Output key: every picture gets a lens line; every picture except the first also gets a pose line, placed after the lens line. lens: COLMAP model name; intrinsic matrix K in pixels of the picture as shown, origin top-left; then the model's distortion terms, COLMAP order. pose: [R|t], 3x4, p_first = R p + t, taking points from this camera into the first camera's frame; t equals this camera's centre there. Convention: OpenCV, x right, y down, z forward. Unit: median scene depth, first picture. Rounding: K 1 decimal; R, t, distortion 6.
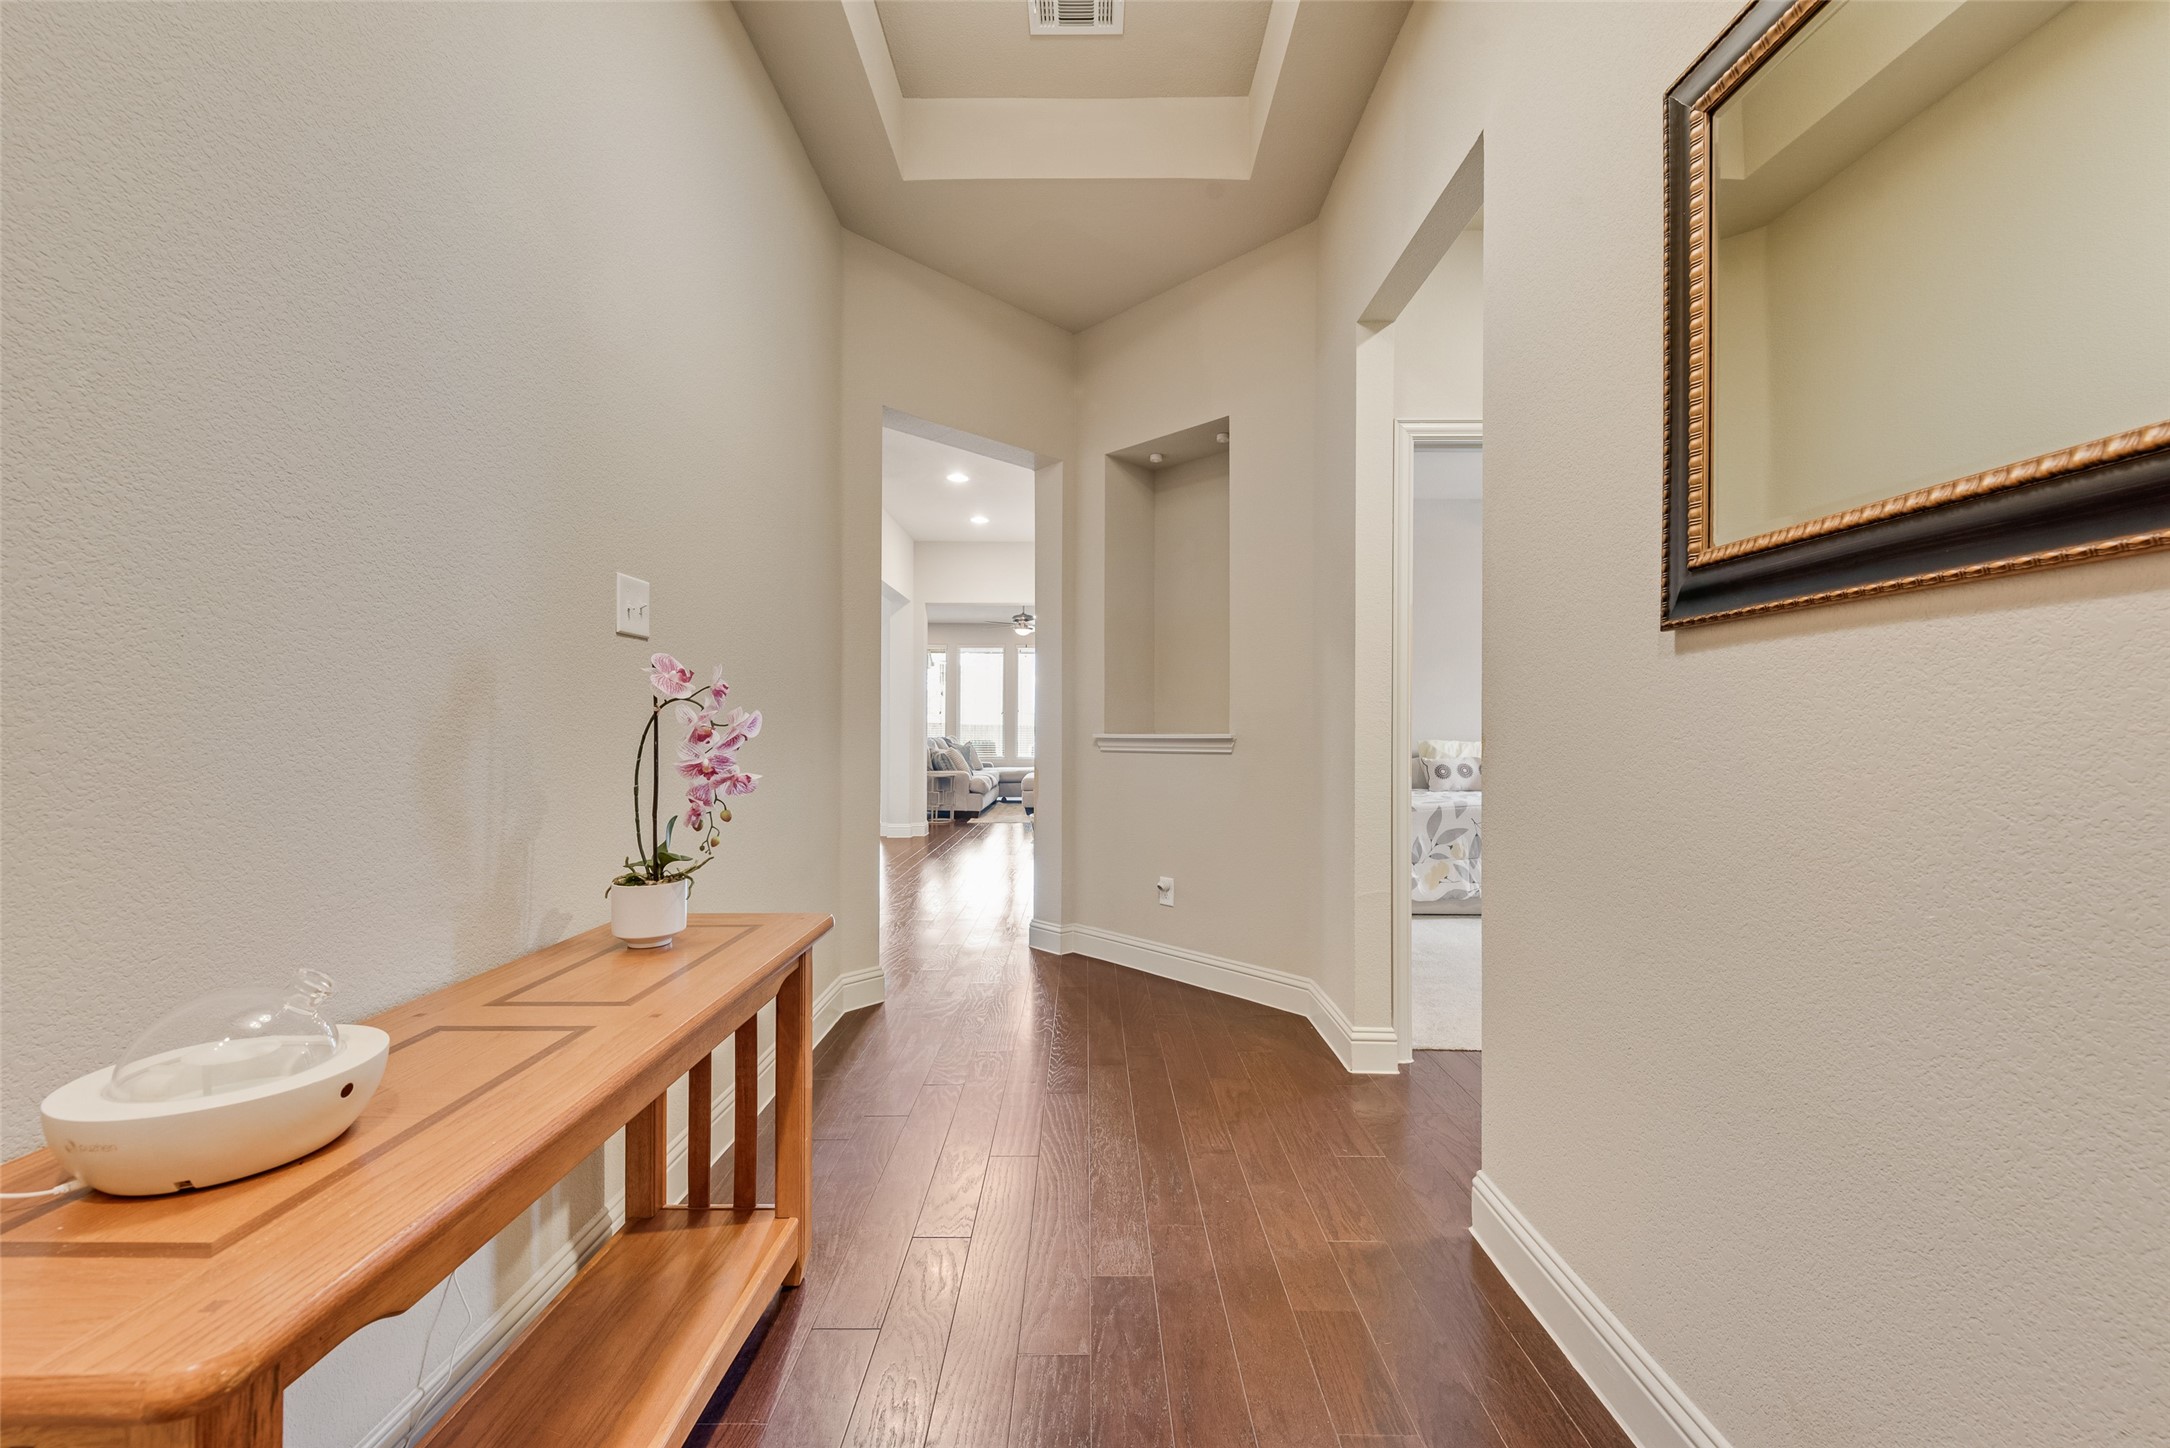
lens RADIAL K [[856.7, 0, 1084.4], [0, 856.7, 739.0], [0, 0, 1]] dist [0.006363, -0.000085]
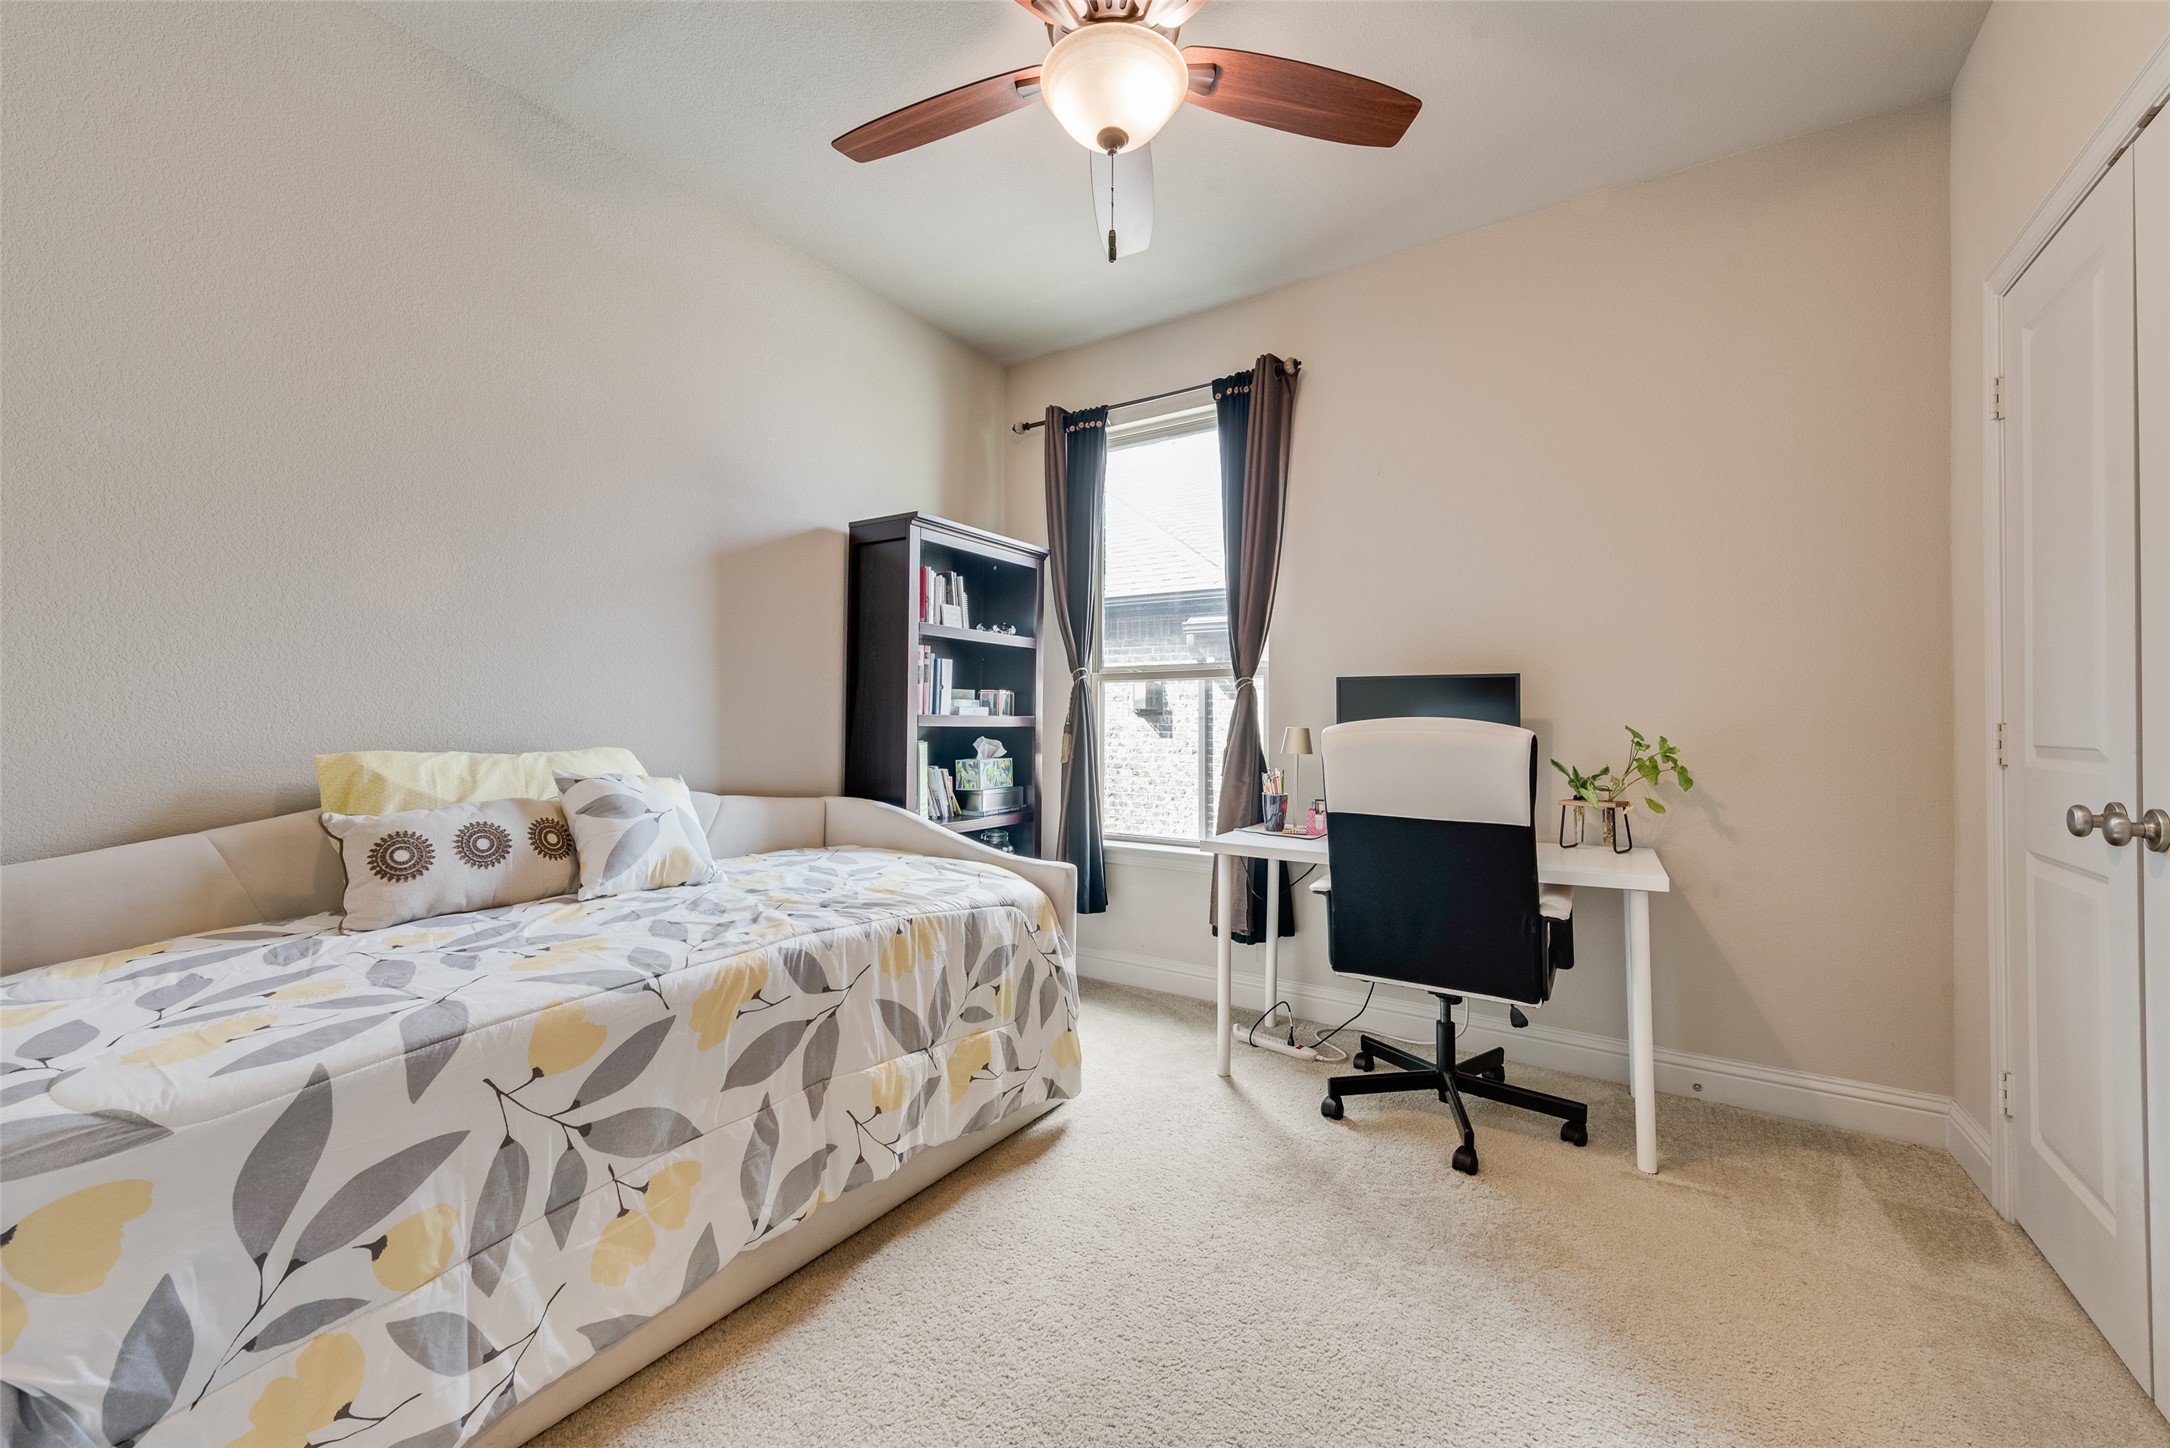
lens RADIAL K [[856.7, 0, 1084.4], [0, 856.7, 739.0], [0, 0, 1]] dist [0.006363, -0.000085]
pose [[0.549934, -0.003061, 0.835203, 0.296658], [-0.005061, 0.999963, 0.006997, -0.007662], [-0.835193, -0.008075, 0.549898, 0.628509]]
